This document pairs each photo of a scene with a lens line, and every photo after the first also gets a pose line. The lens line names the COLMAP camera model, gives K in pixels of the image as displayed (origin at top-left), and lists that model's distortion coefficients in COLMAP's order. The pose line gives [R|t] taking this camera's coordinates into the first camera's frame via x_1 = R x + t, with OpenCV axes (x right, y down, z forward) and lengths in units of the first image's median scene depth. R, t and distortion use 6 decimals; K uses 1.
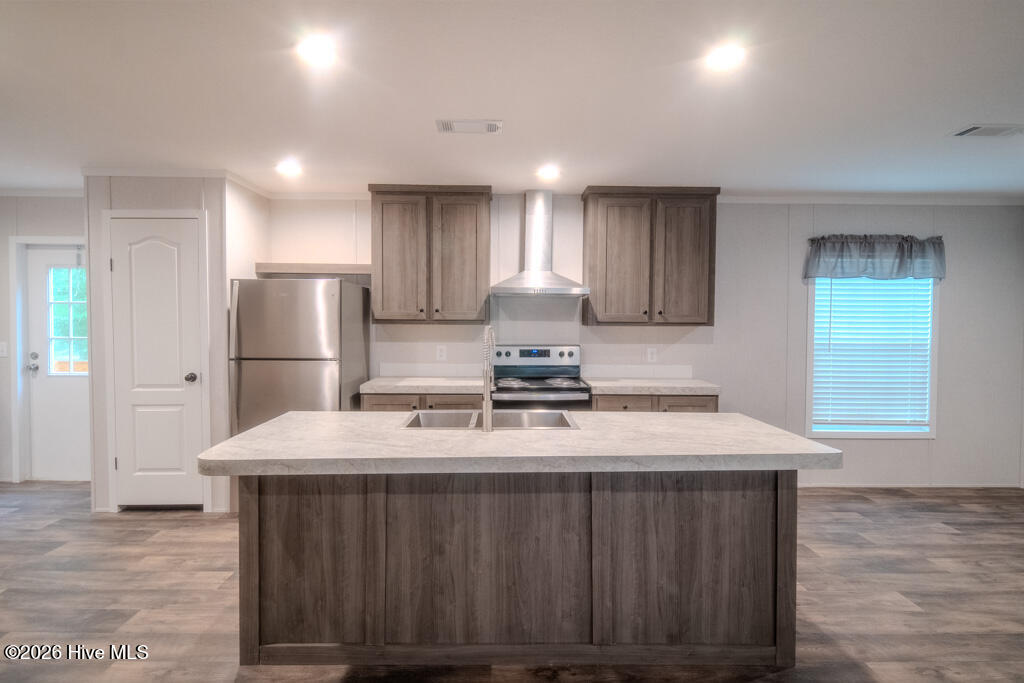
lens RADIAL K [[545.6, 0, 505.7], [0, 545.6, 333.4], [0, 0, 1]] dist [0.016774, -0.011936]
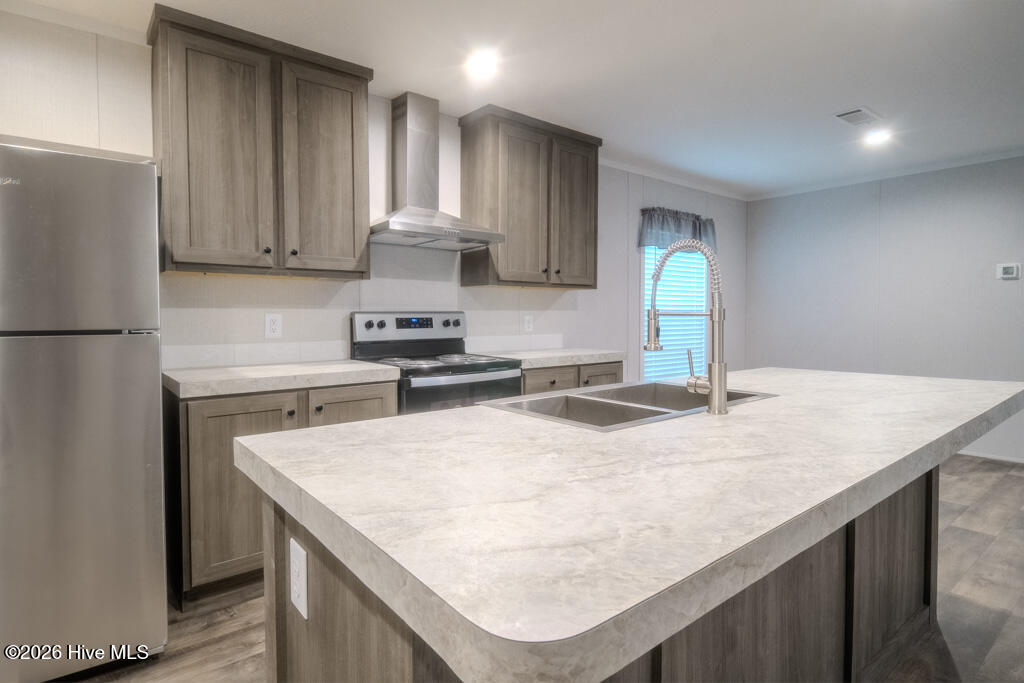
lens RADIAL K [[545.6, 0, 507.2], [0, 545.6, 332.0], [0, 0, 1]] dist [0.016774, -0.011936]
pose [[0.781152, -0.027325, 0.623743, -0.321982], [0.021536, 0.999627, 0.016821, 0.041351], [-0.623970, 0.000293, 0.781448, 0.372540]]
